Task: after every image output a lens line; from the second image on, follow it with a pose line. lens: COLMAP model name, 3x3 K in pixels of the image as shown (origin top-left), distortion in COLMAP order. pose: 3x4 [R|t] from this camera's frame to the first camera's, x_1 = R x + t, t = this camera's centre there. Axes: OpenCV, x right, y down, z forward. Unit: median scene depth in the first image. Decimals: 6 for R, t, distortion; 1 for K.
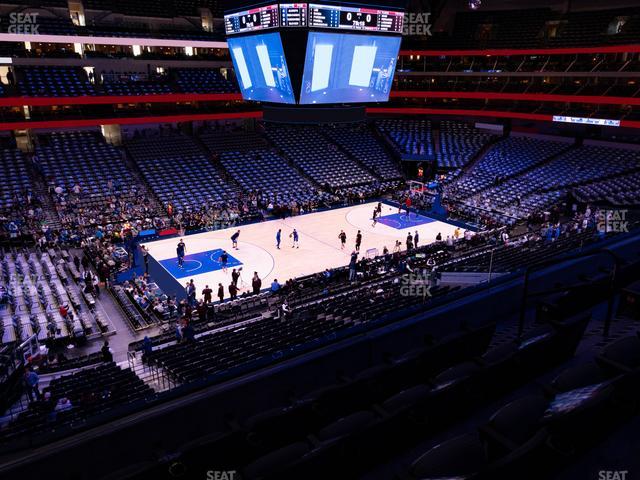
lens RADIAL K [[499.4, 0, 322.9], [0, 499.4, 240.4], [0, 0, 1]] dist [-0.030550, 0.031067]
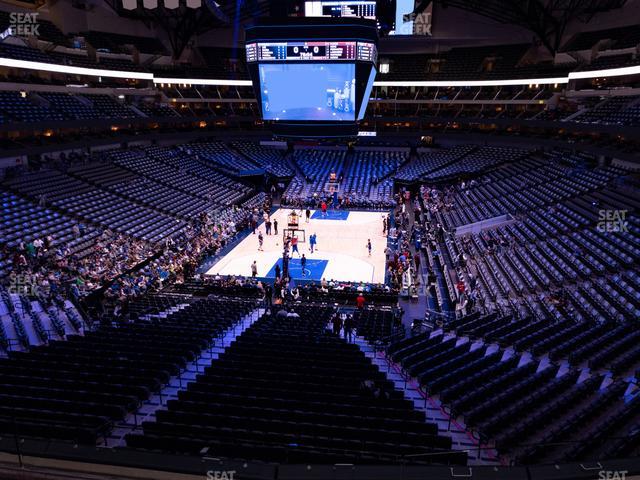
lens RADIAL K [[500.8, 0, 324.4], [0, 500.8, 243.8], [0, 0, 1]] dist [-0.045457, 0.051146]
pose [[0.673987, -0.195491, 0.712407, -0.790746], [0.231123, 0.971740, 0.047996, -0.036701], [-0.701658, 0.132305, 0.700123, 0.159290]]
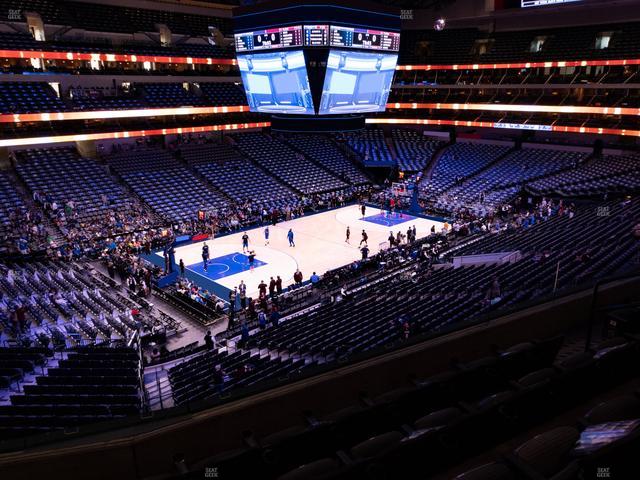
lens RADIAL K [[499.4, 0, 322.9], [0, 499.4, 240.4], [0, 0, 1]] dist [-0.030550, 0.031067]
pose [[0.984539, -0.058176, 0.165224, -0.175791], [0.062388, 0.997843, -0.020414, 0.021404], [-0.163680, 0.030406, 0.986045, -0.063856]]
